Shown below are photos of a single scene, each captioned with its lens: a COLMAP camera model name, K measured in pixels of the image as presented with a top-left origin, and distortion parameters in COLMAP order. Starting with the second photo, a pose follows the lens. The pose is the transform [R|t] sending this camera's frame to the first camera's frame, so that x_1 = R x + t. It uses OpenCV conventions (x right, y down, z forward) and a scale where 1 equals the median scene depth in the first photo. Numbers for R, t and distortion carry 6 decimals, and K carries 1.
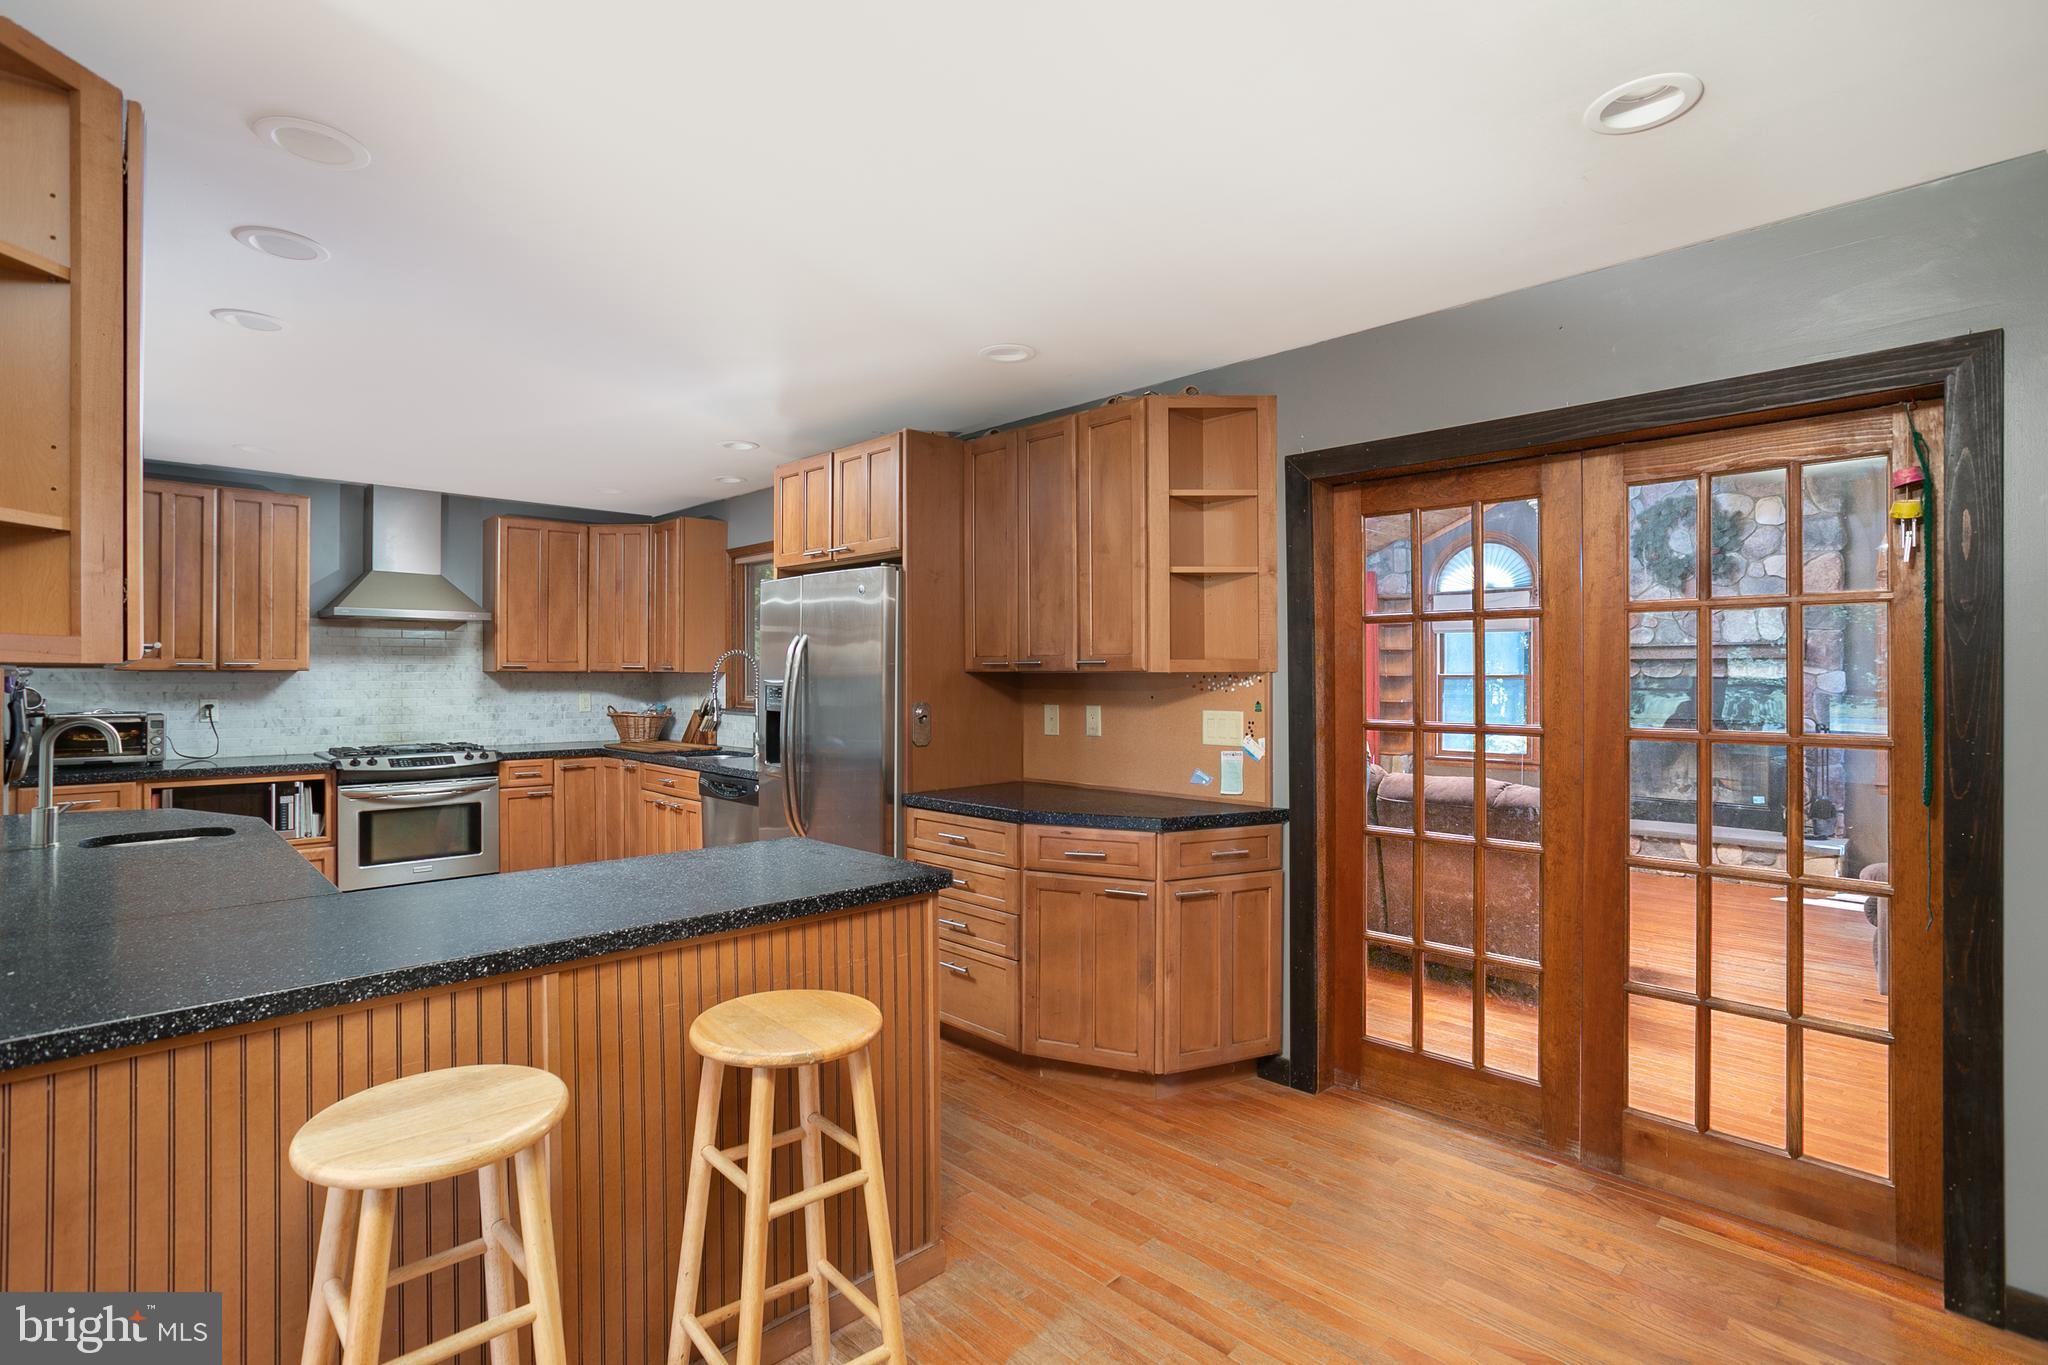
lens RADIAL K [[967.1, 0, 1026.7], [0, 967.1, 672.8], [0, 0, 1]] dist [-0.030127, 0.006624]
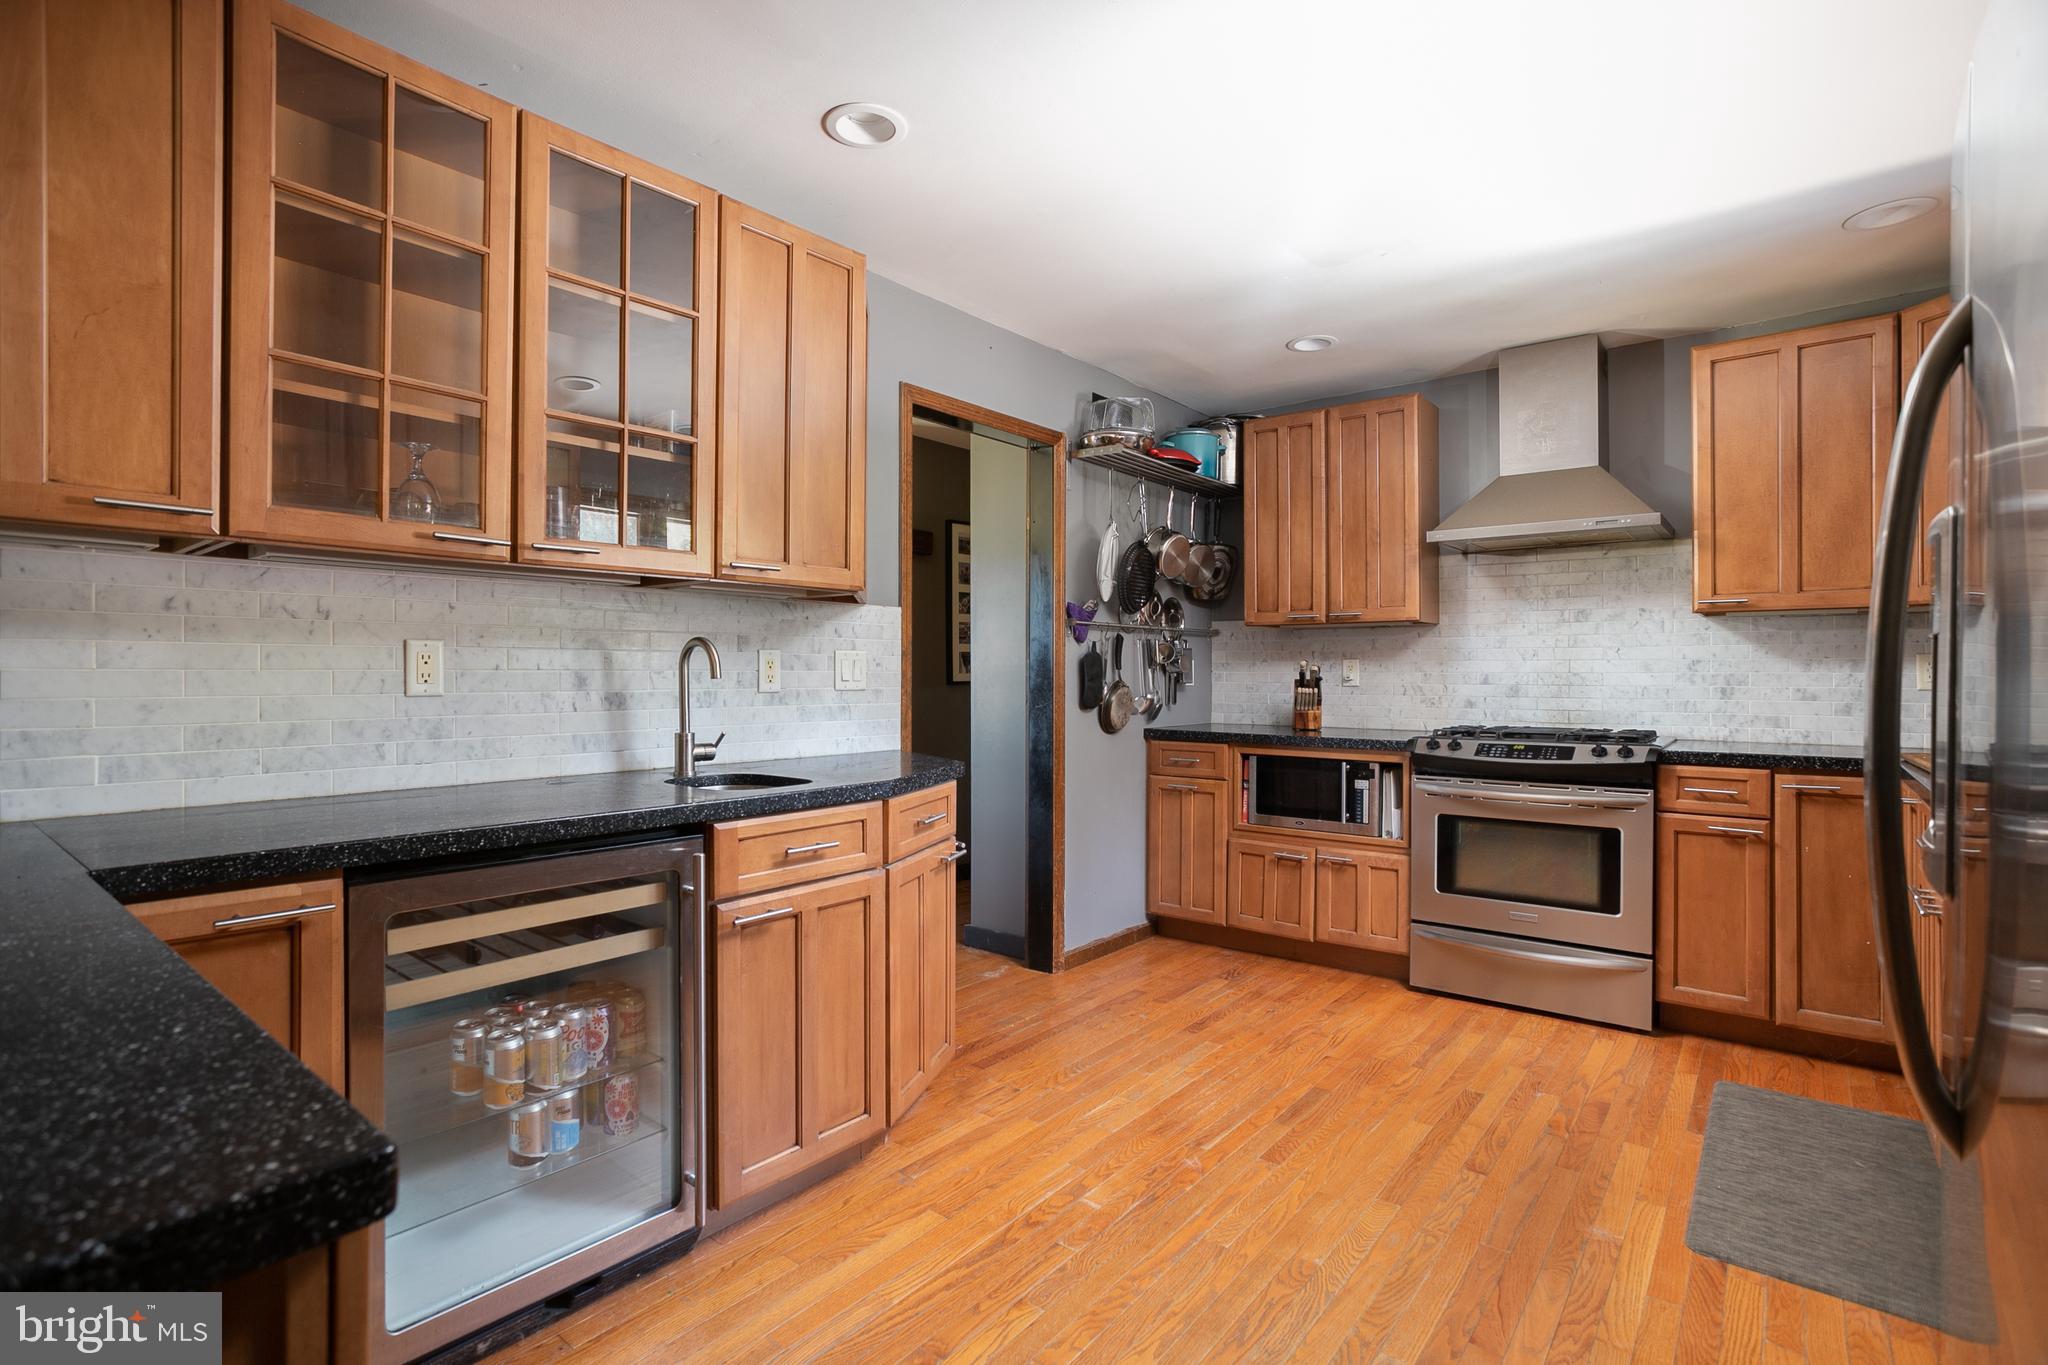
lens RADIAL K [[967.1, 0, 1021.5], [0, 967.1, 684.7], [0, 0, 1]] dist [-0.030127, 0.006624]
pose [[0.107734, 0.008278, -0.994145, -0.020651], [-0.000557, 0.999966, 0.008266, 0.041062], [0.994180, -0.000337, 0.107735, 0.575887]]
